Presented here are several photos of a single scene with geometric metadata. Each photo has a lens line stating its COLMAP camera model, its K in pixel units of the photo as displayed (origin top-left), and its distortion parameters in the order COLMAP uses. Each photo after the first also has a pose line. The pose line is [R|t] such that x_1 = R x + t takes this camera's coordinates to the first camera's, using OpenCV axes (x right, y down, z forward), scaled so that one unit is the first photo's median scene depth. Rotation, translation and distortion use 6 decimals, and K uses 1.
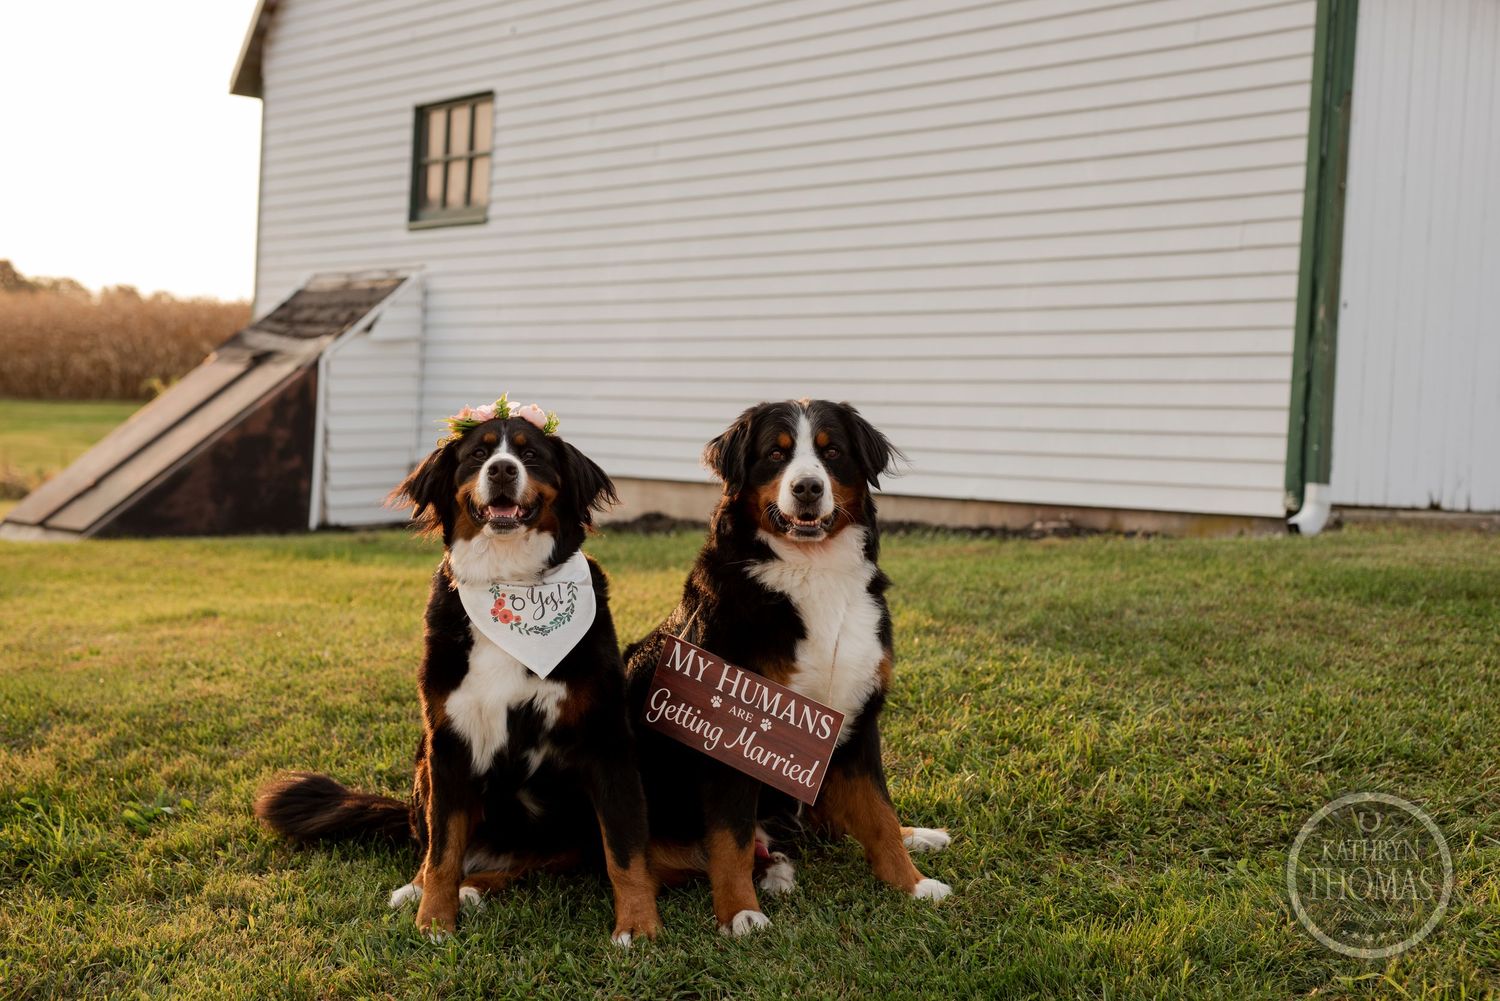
lens RADIAL K [[2409.3, 0, 750.0], [0, 2409.3, 500.5], [0, 0, 1]] dist [-0.011611, 0.163564]
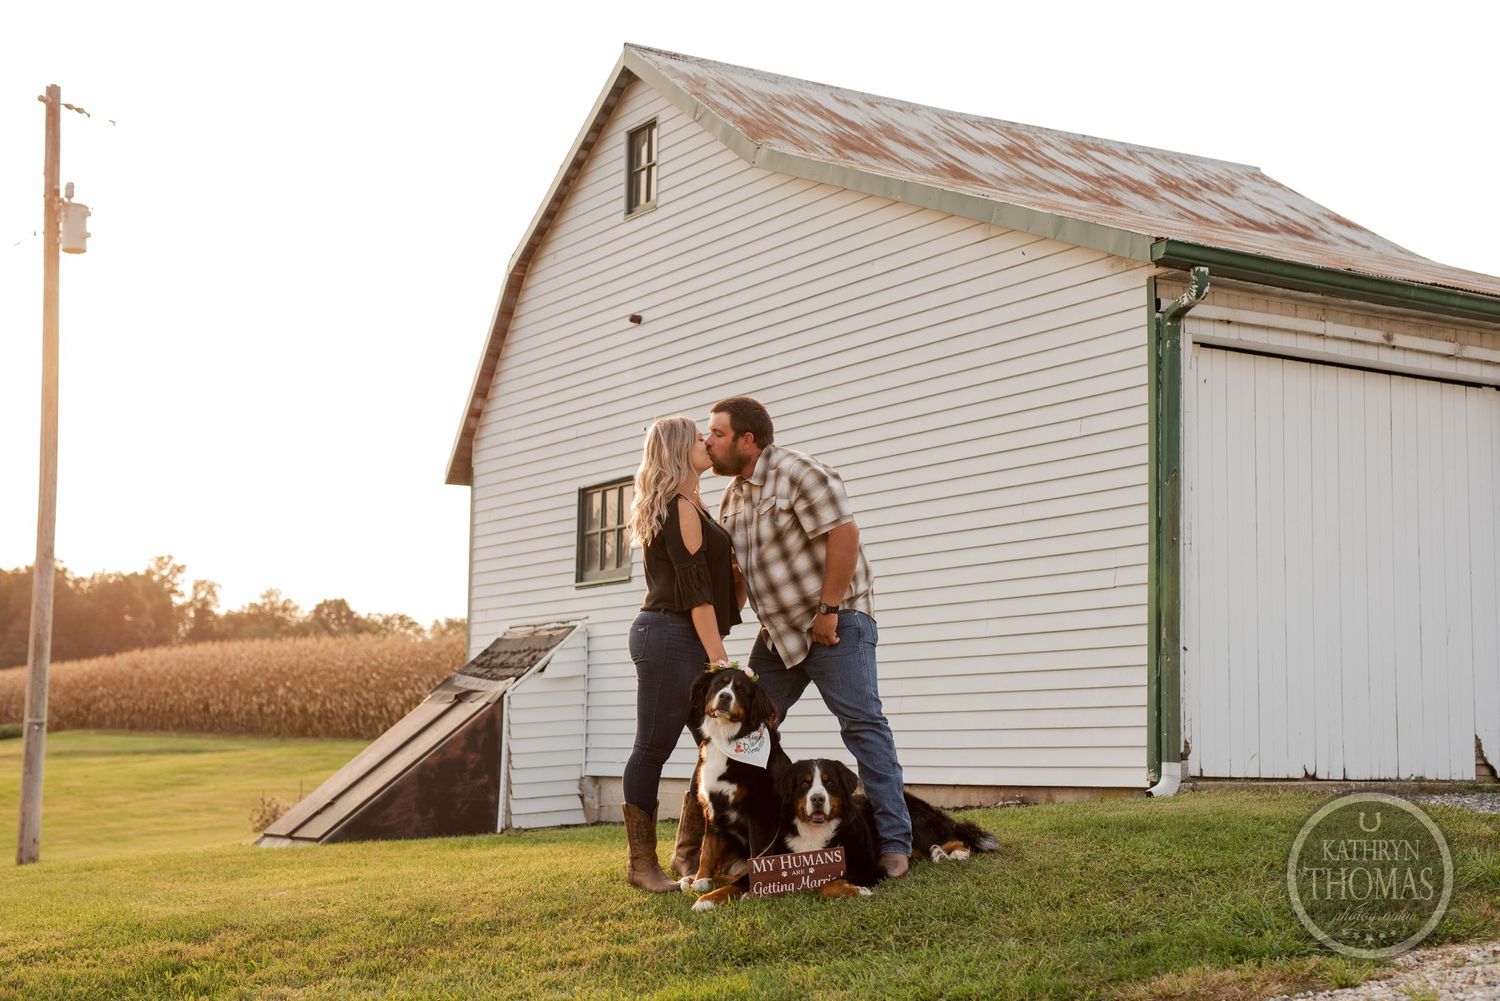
lens RADIAL K [[2409.3, 0, 750.0], [0, 2409.3, 500.5], [0, 0, 1]] dist [-0.011611, 0.163564]
pose [[0.989769, -0.054788, -0.131742, 0.117605], [0.037280, 0.990566, -0.131867, 0.010550], [0.137724, 0.125606, 0.982474, -0.223491]]
